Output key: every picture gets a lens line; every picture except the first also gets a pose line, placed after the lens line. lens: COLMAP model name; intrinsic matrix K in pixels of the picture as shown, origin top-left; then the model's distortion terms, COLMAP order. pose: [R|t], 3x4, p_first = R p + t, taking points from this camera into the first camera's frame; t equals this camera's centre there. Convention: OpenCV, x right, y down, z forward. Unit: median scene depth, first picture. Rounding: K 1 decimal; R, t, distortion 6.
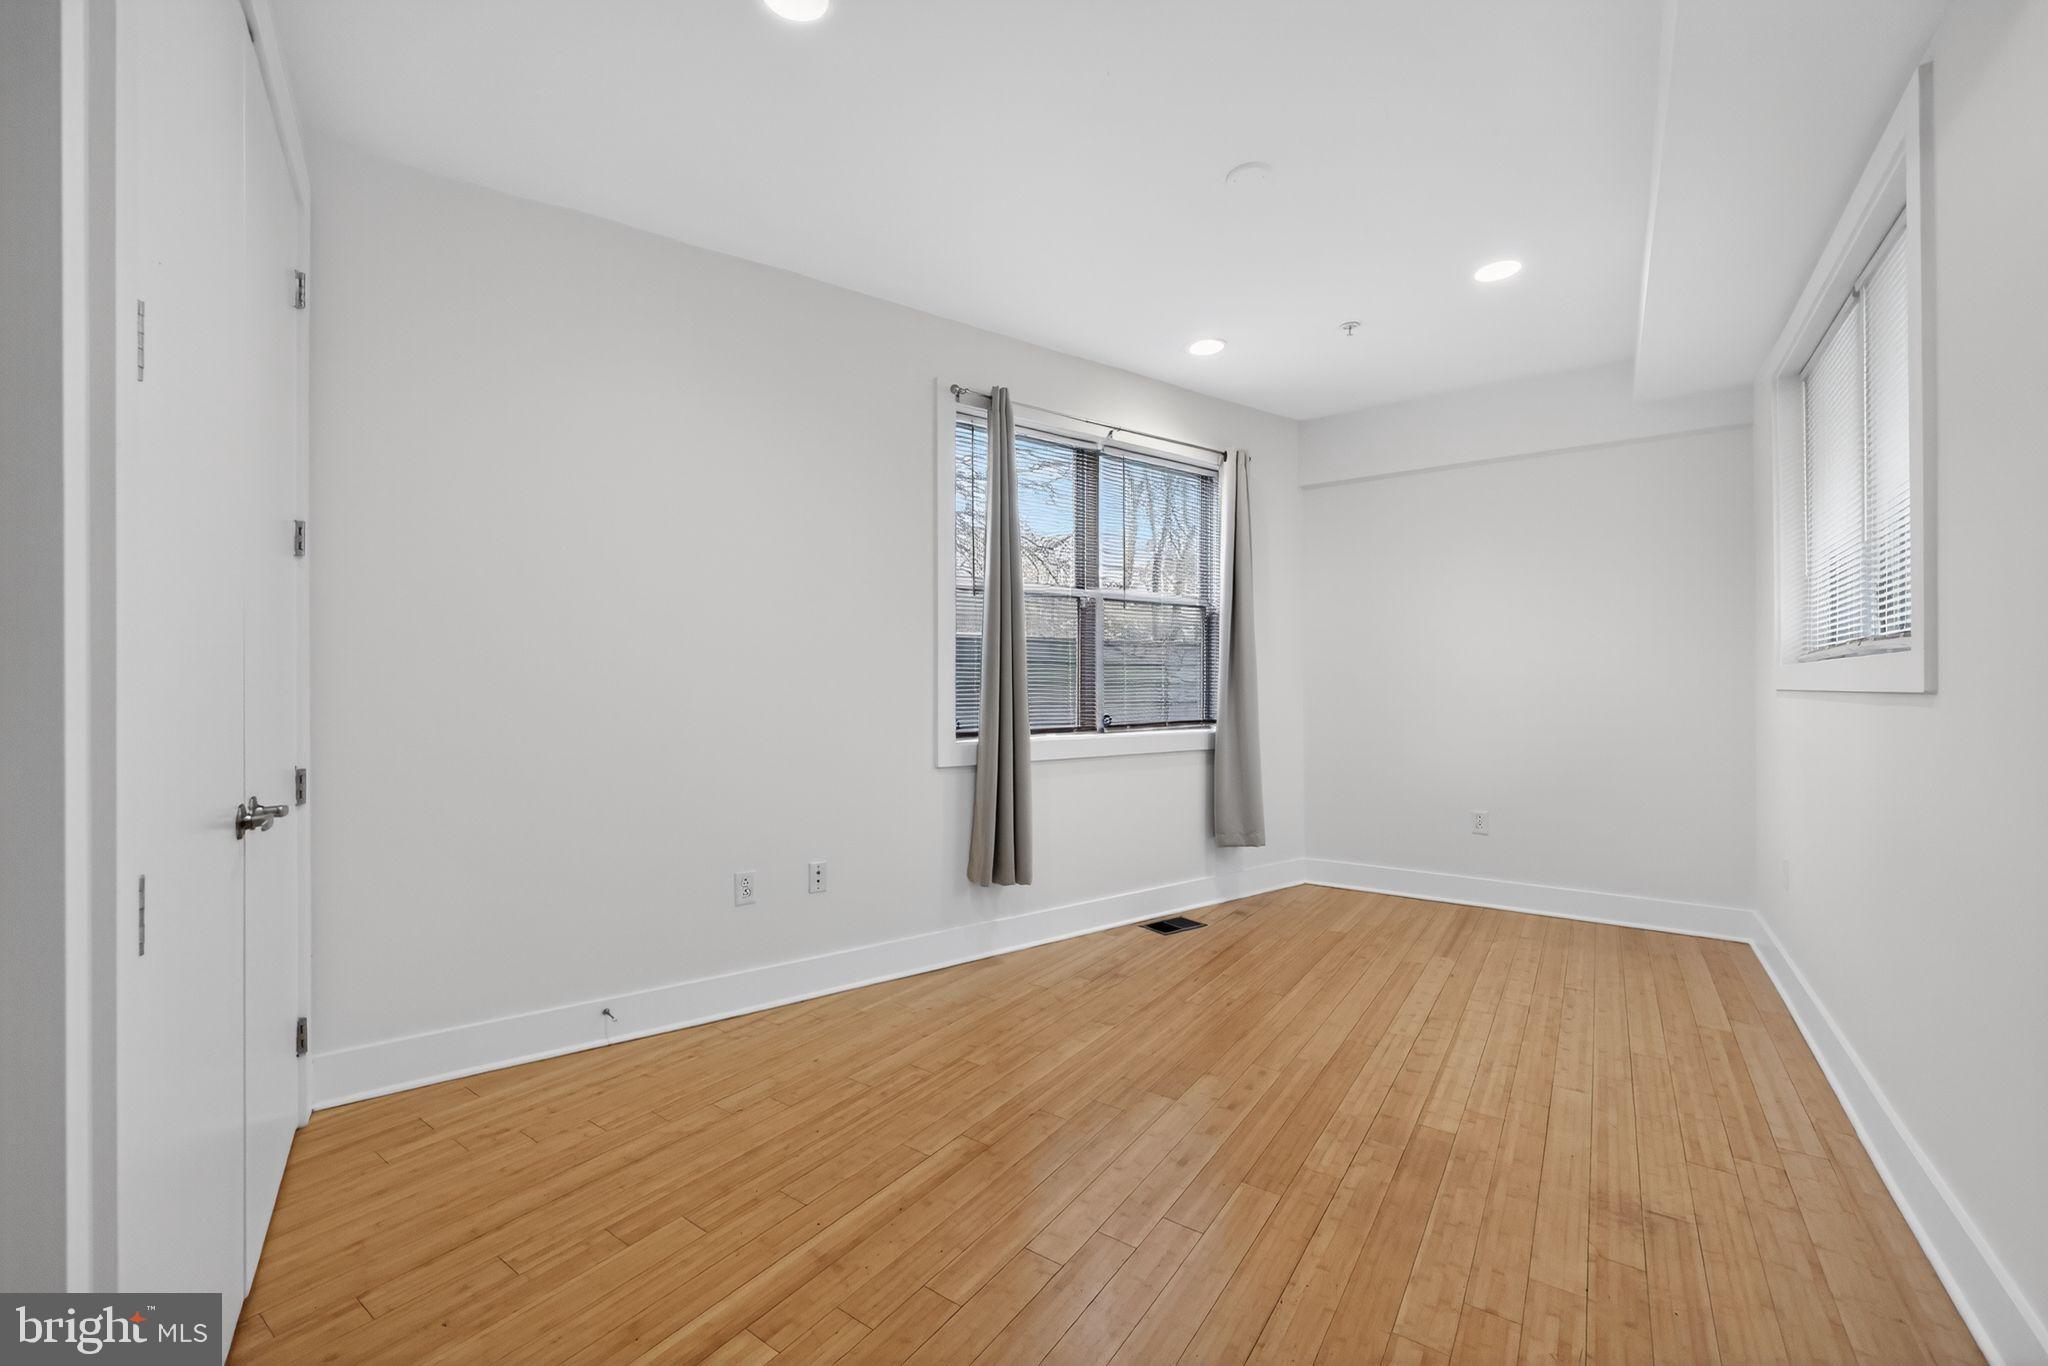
lens RADIAL K [[873.3, 0, 1014.2], [0, 873.3, 688.9], [0, 0, 1]] dist [-0.000837, -0.000082]
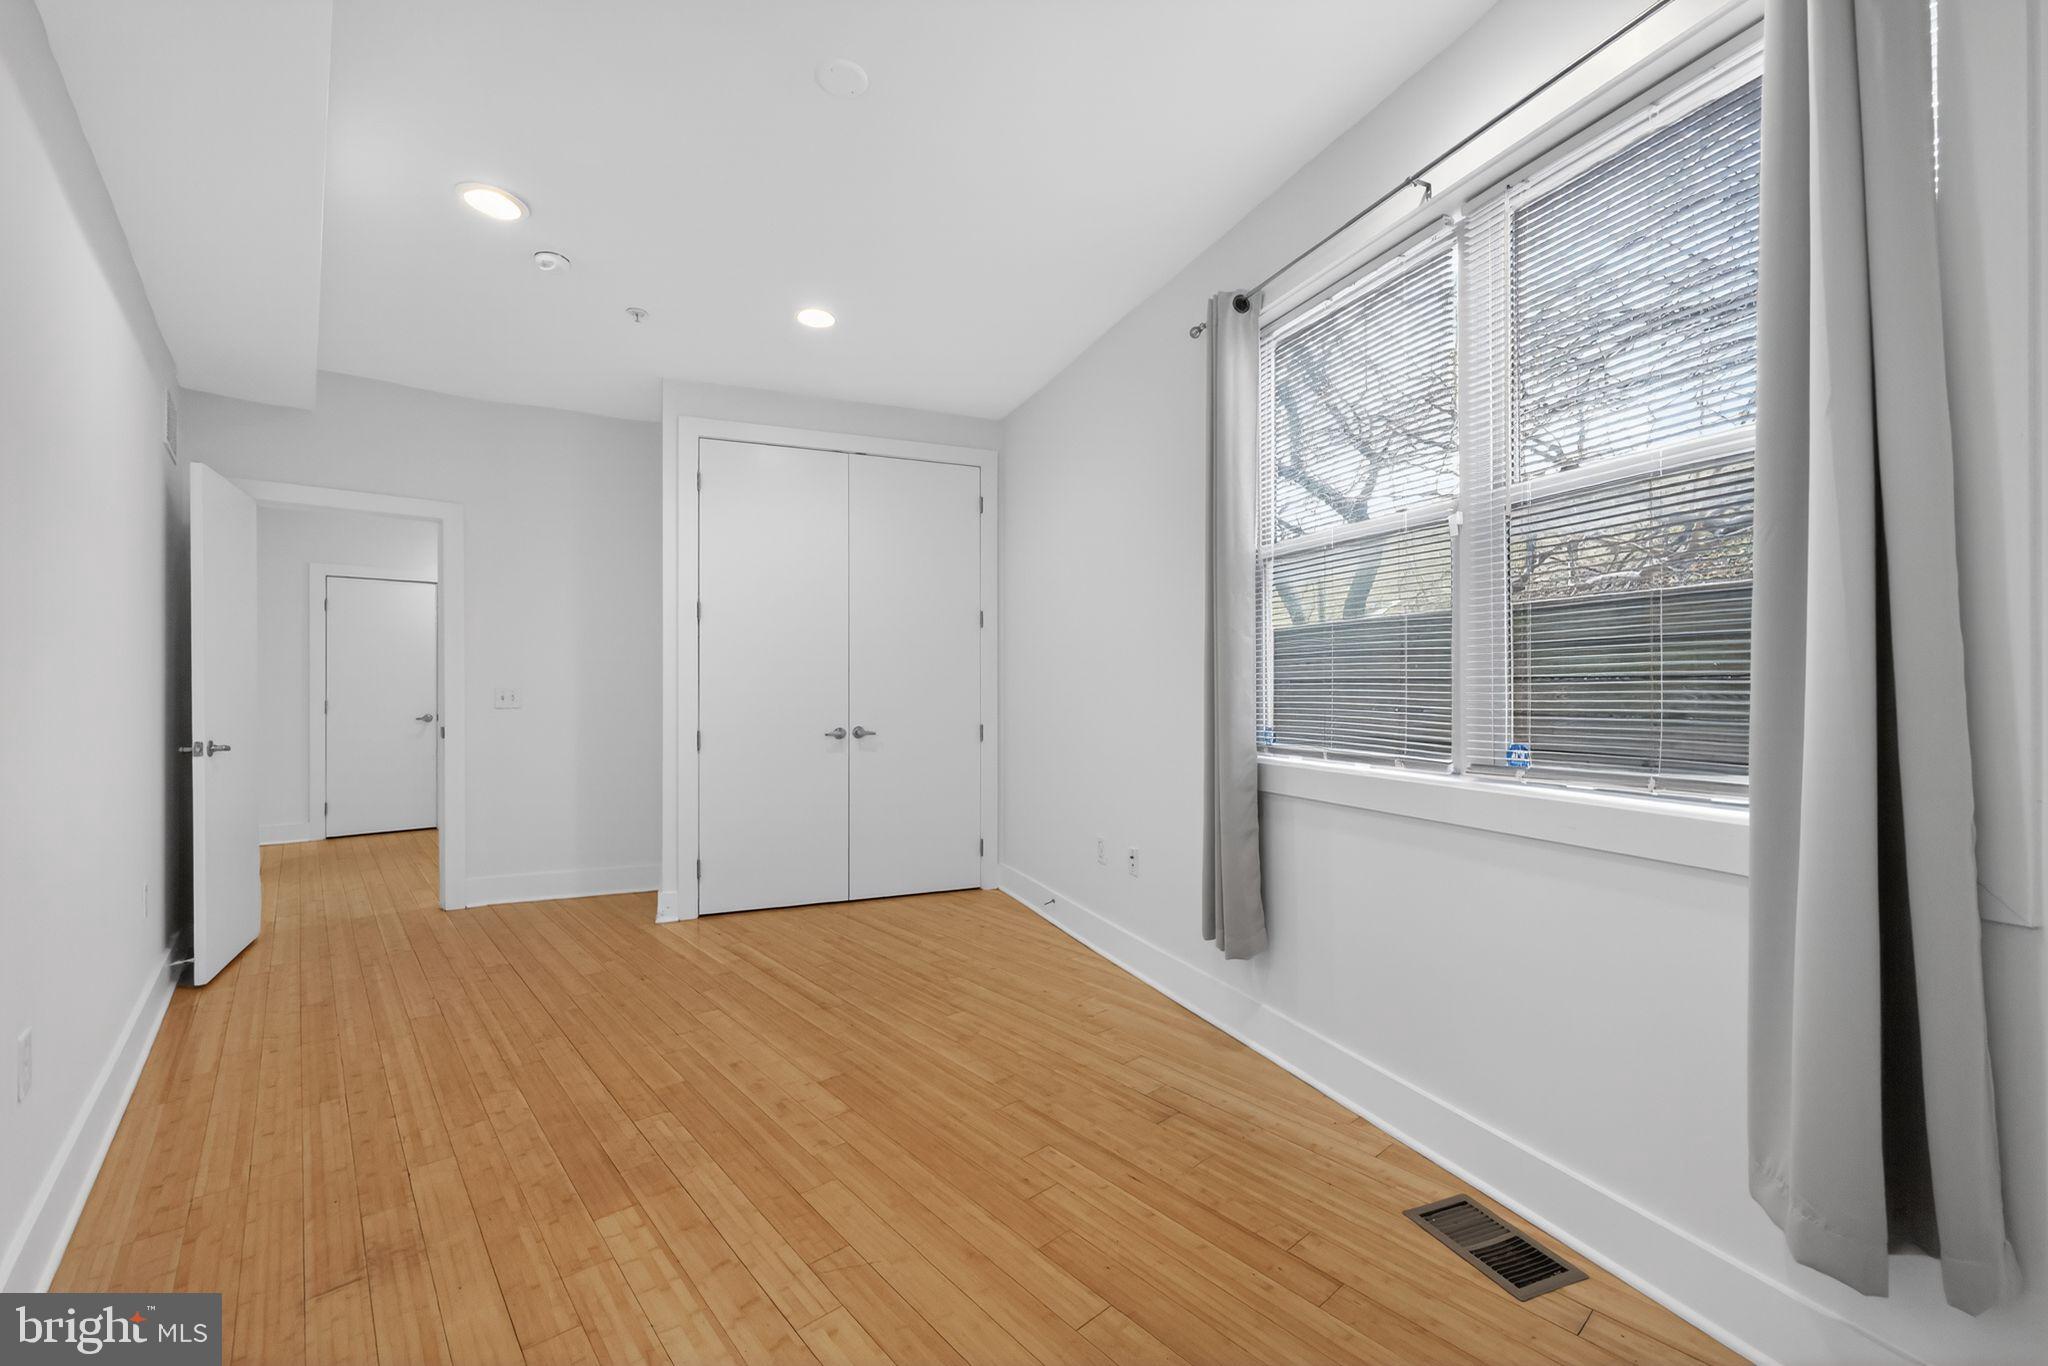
lens RADIAL K [[873.3, 0, 1014.2], [0, 873.3, 688.9], [0, 0, 1]] dist [-0.000837, -0.000082]
pose [[-0.285877, 0.000461, -0.958266, 1.120271], [-0.002386, 0.999996, 0.001193, -0.000622], [0.958263, 0.002627, -0.285875, 1.526481]]
